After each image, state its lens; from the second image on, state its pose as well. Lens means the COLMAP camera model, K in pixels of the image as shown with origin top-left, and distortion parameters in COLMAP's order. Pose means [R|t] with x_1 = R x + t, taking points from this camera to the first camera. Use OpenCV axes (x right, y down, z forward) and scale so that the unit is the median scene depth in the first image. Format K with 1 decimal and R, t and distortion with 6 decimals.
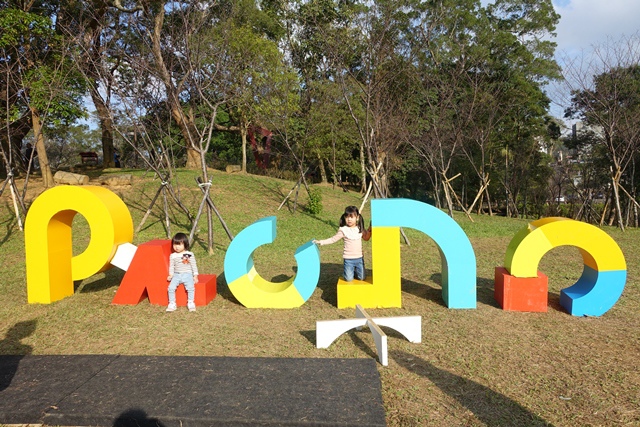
lens RADIAL K [[439.1, 0, 320.0], [0, 439.1, 213.5], [0, 0, 1]] dist [-0.003270, 0.000487]
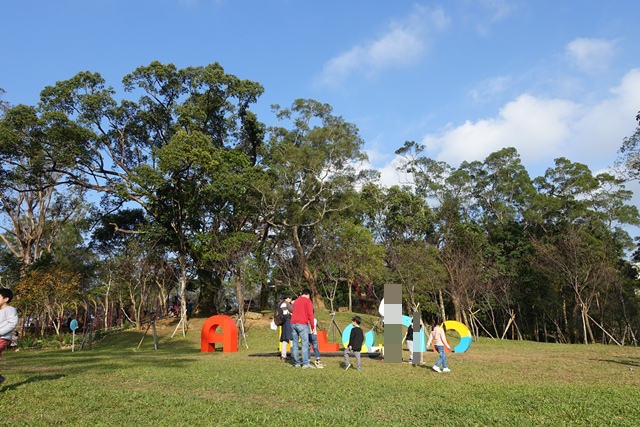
lens RADIAL K [[439.1, 0, 320.0], [0, 439.1, 213.5], [0, 0, 1]] dist [-0.003270, 0.000487]
pose [[0.971368, -0.063505, -0.228936, 0.078558], [-0.013108, 0.947821, -0.318534, 0.057539], [0.237219, 0.312414, 0.919850, -0.437347]]
